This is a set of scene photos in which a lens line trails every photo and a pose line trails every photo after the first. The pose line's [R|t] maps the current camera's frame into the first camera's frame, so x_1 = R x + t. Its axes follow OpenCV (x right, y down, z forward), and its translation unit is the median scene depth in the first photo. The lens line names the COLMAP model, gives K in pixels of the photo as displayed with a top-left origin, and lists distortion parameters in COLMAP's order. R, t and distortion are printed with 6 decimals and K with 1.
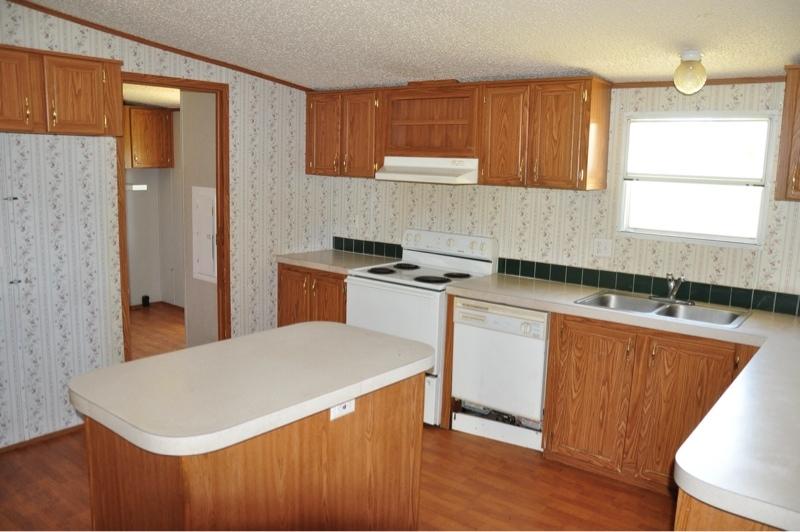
lens RADIAL K [[636.8, 0, 400.0], [0, 636.8, 266.0], [0, 0, 1]] dist [-0.160927, 0.161040]
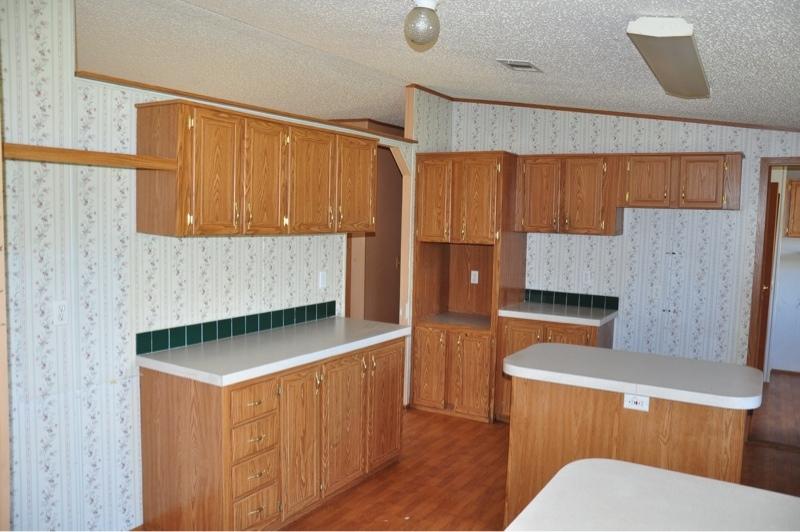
lens RADIAL K [[636.8, 0, 400.0], [0, 636.8, 266.0], [0, 0, 1]] dist [-0.160927, 0.161040]
pose [[0.133555, 0.057309, -0.989383, 0.620366], [-0.179639, 0.983189, 0.032702, -0.010694], [0.974625, 0.173364, 0.141604, 0.140515]]
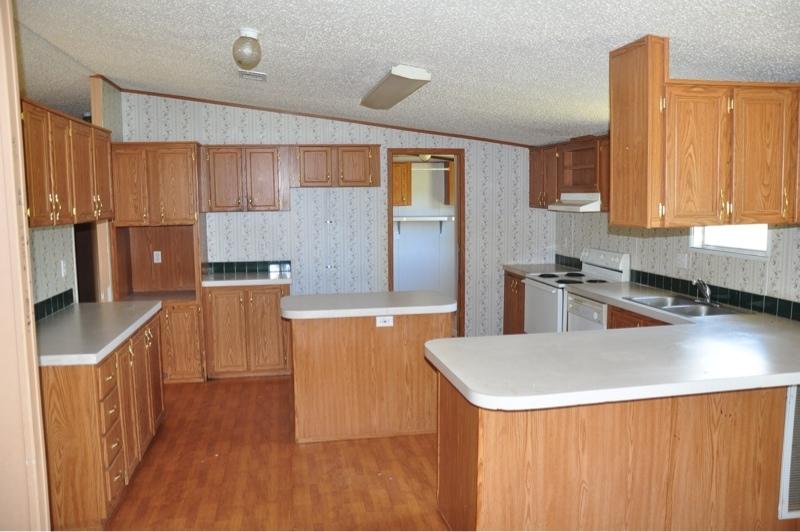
lens RADIAL K [[636.8, 0, 400.0], [0, 636.8, 266.0], [0, 0, 1]] dist [-0.160927, 0.161040]
pose [[0.755233, 0.036149, -0.654459, 0.673510], [-0.075188, 0.996665, -0.031714, 0.058535], [0.651130, 0.073159, 0.755432, -0.265960]]
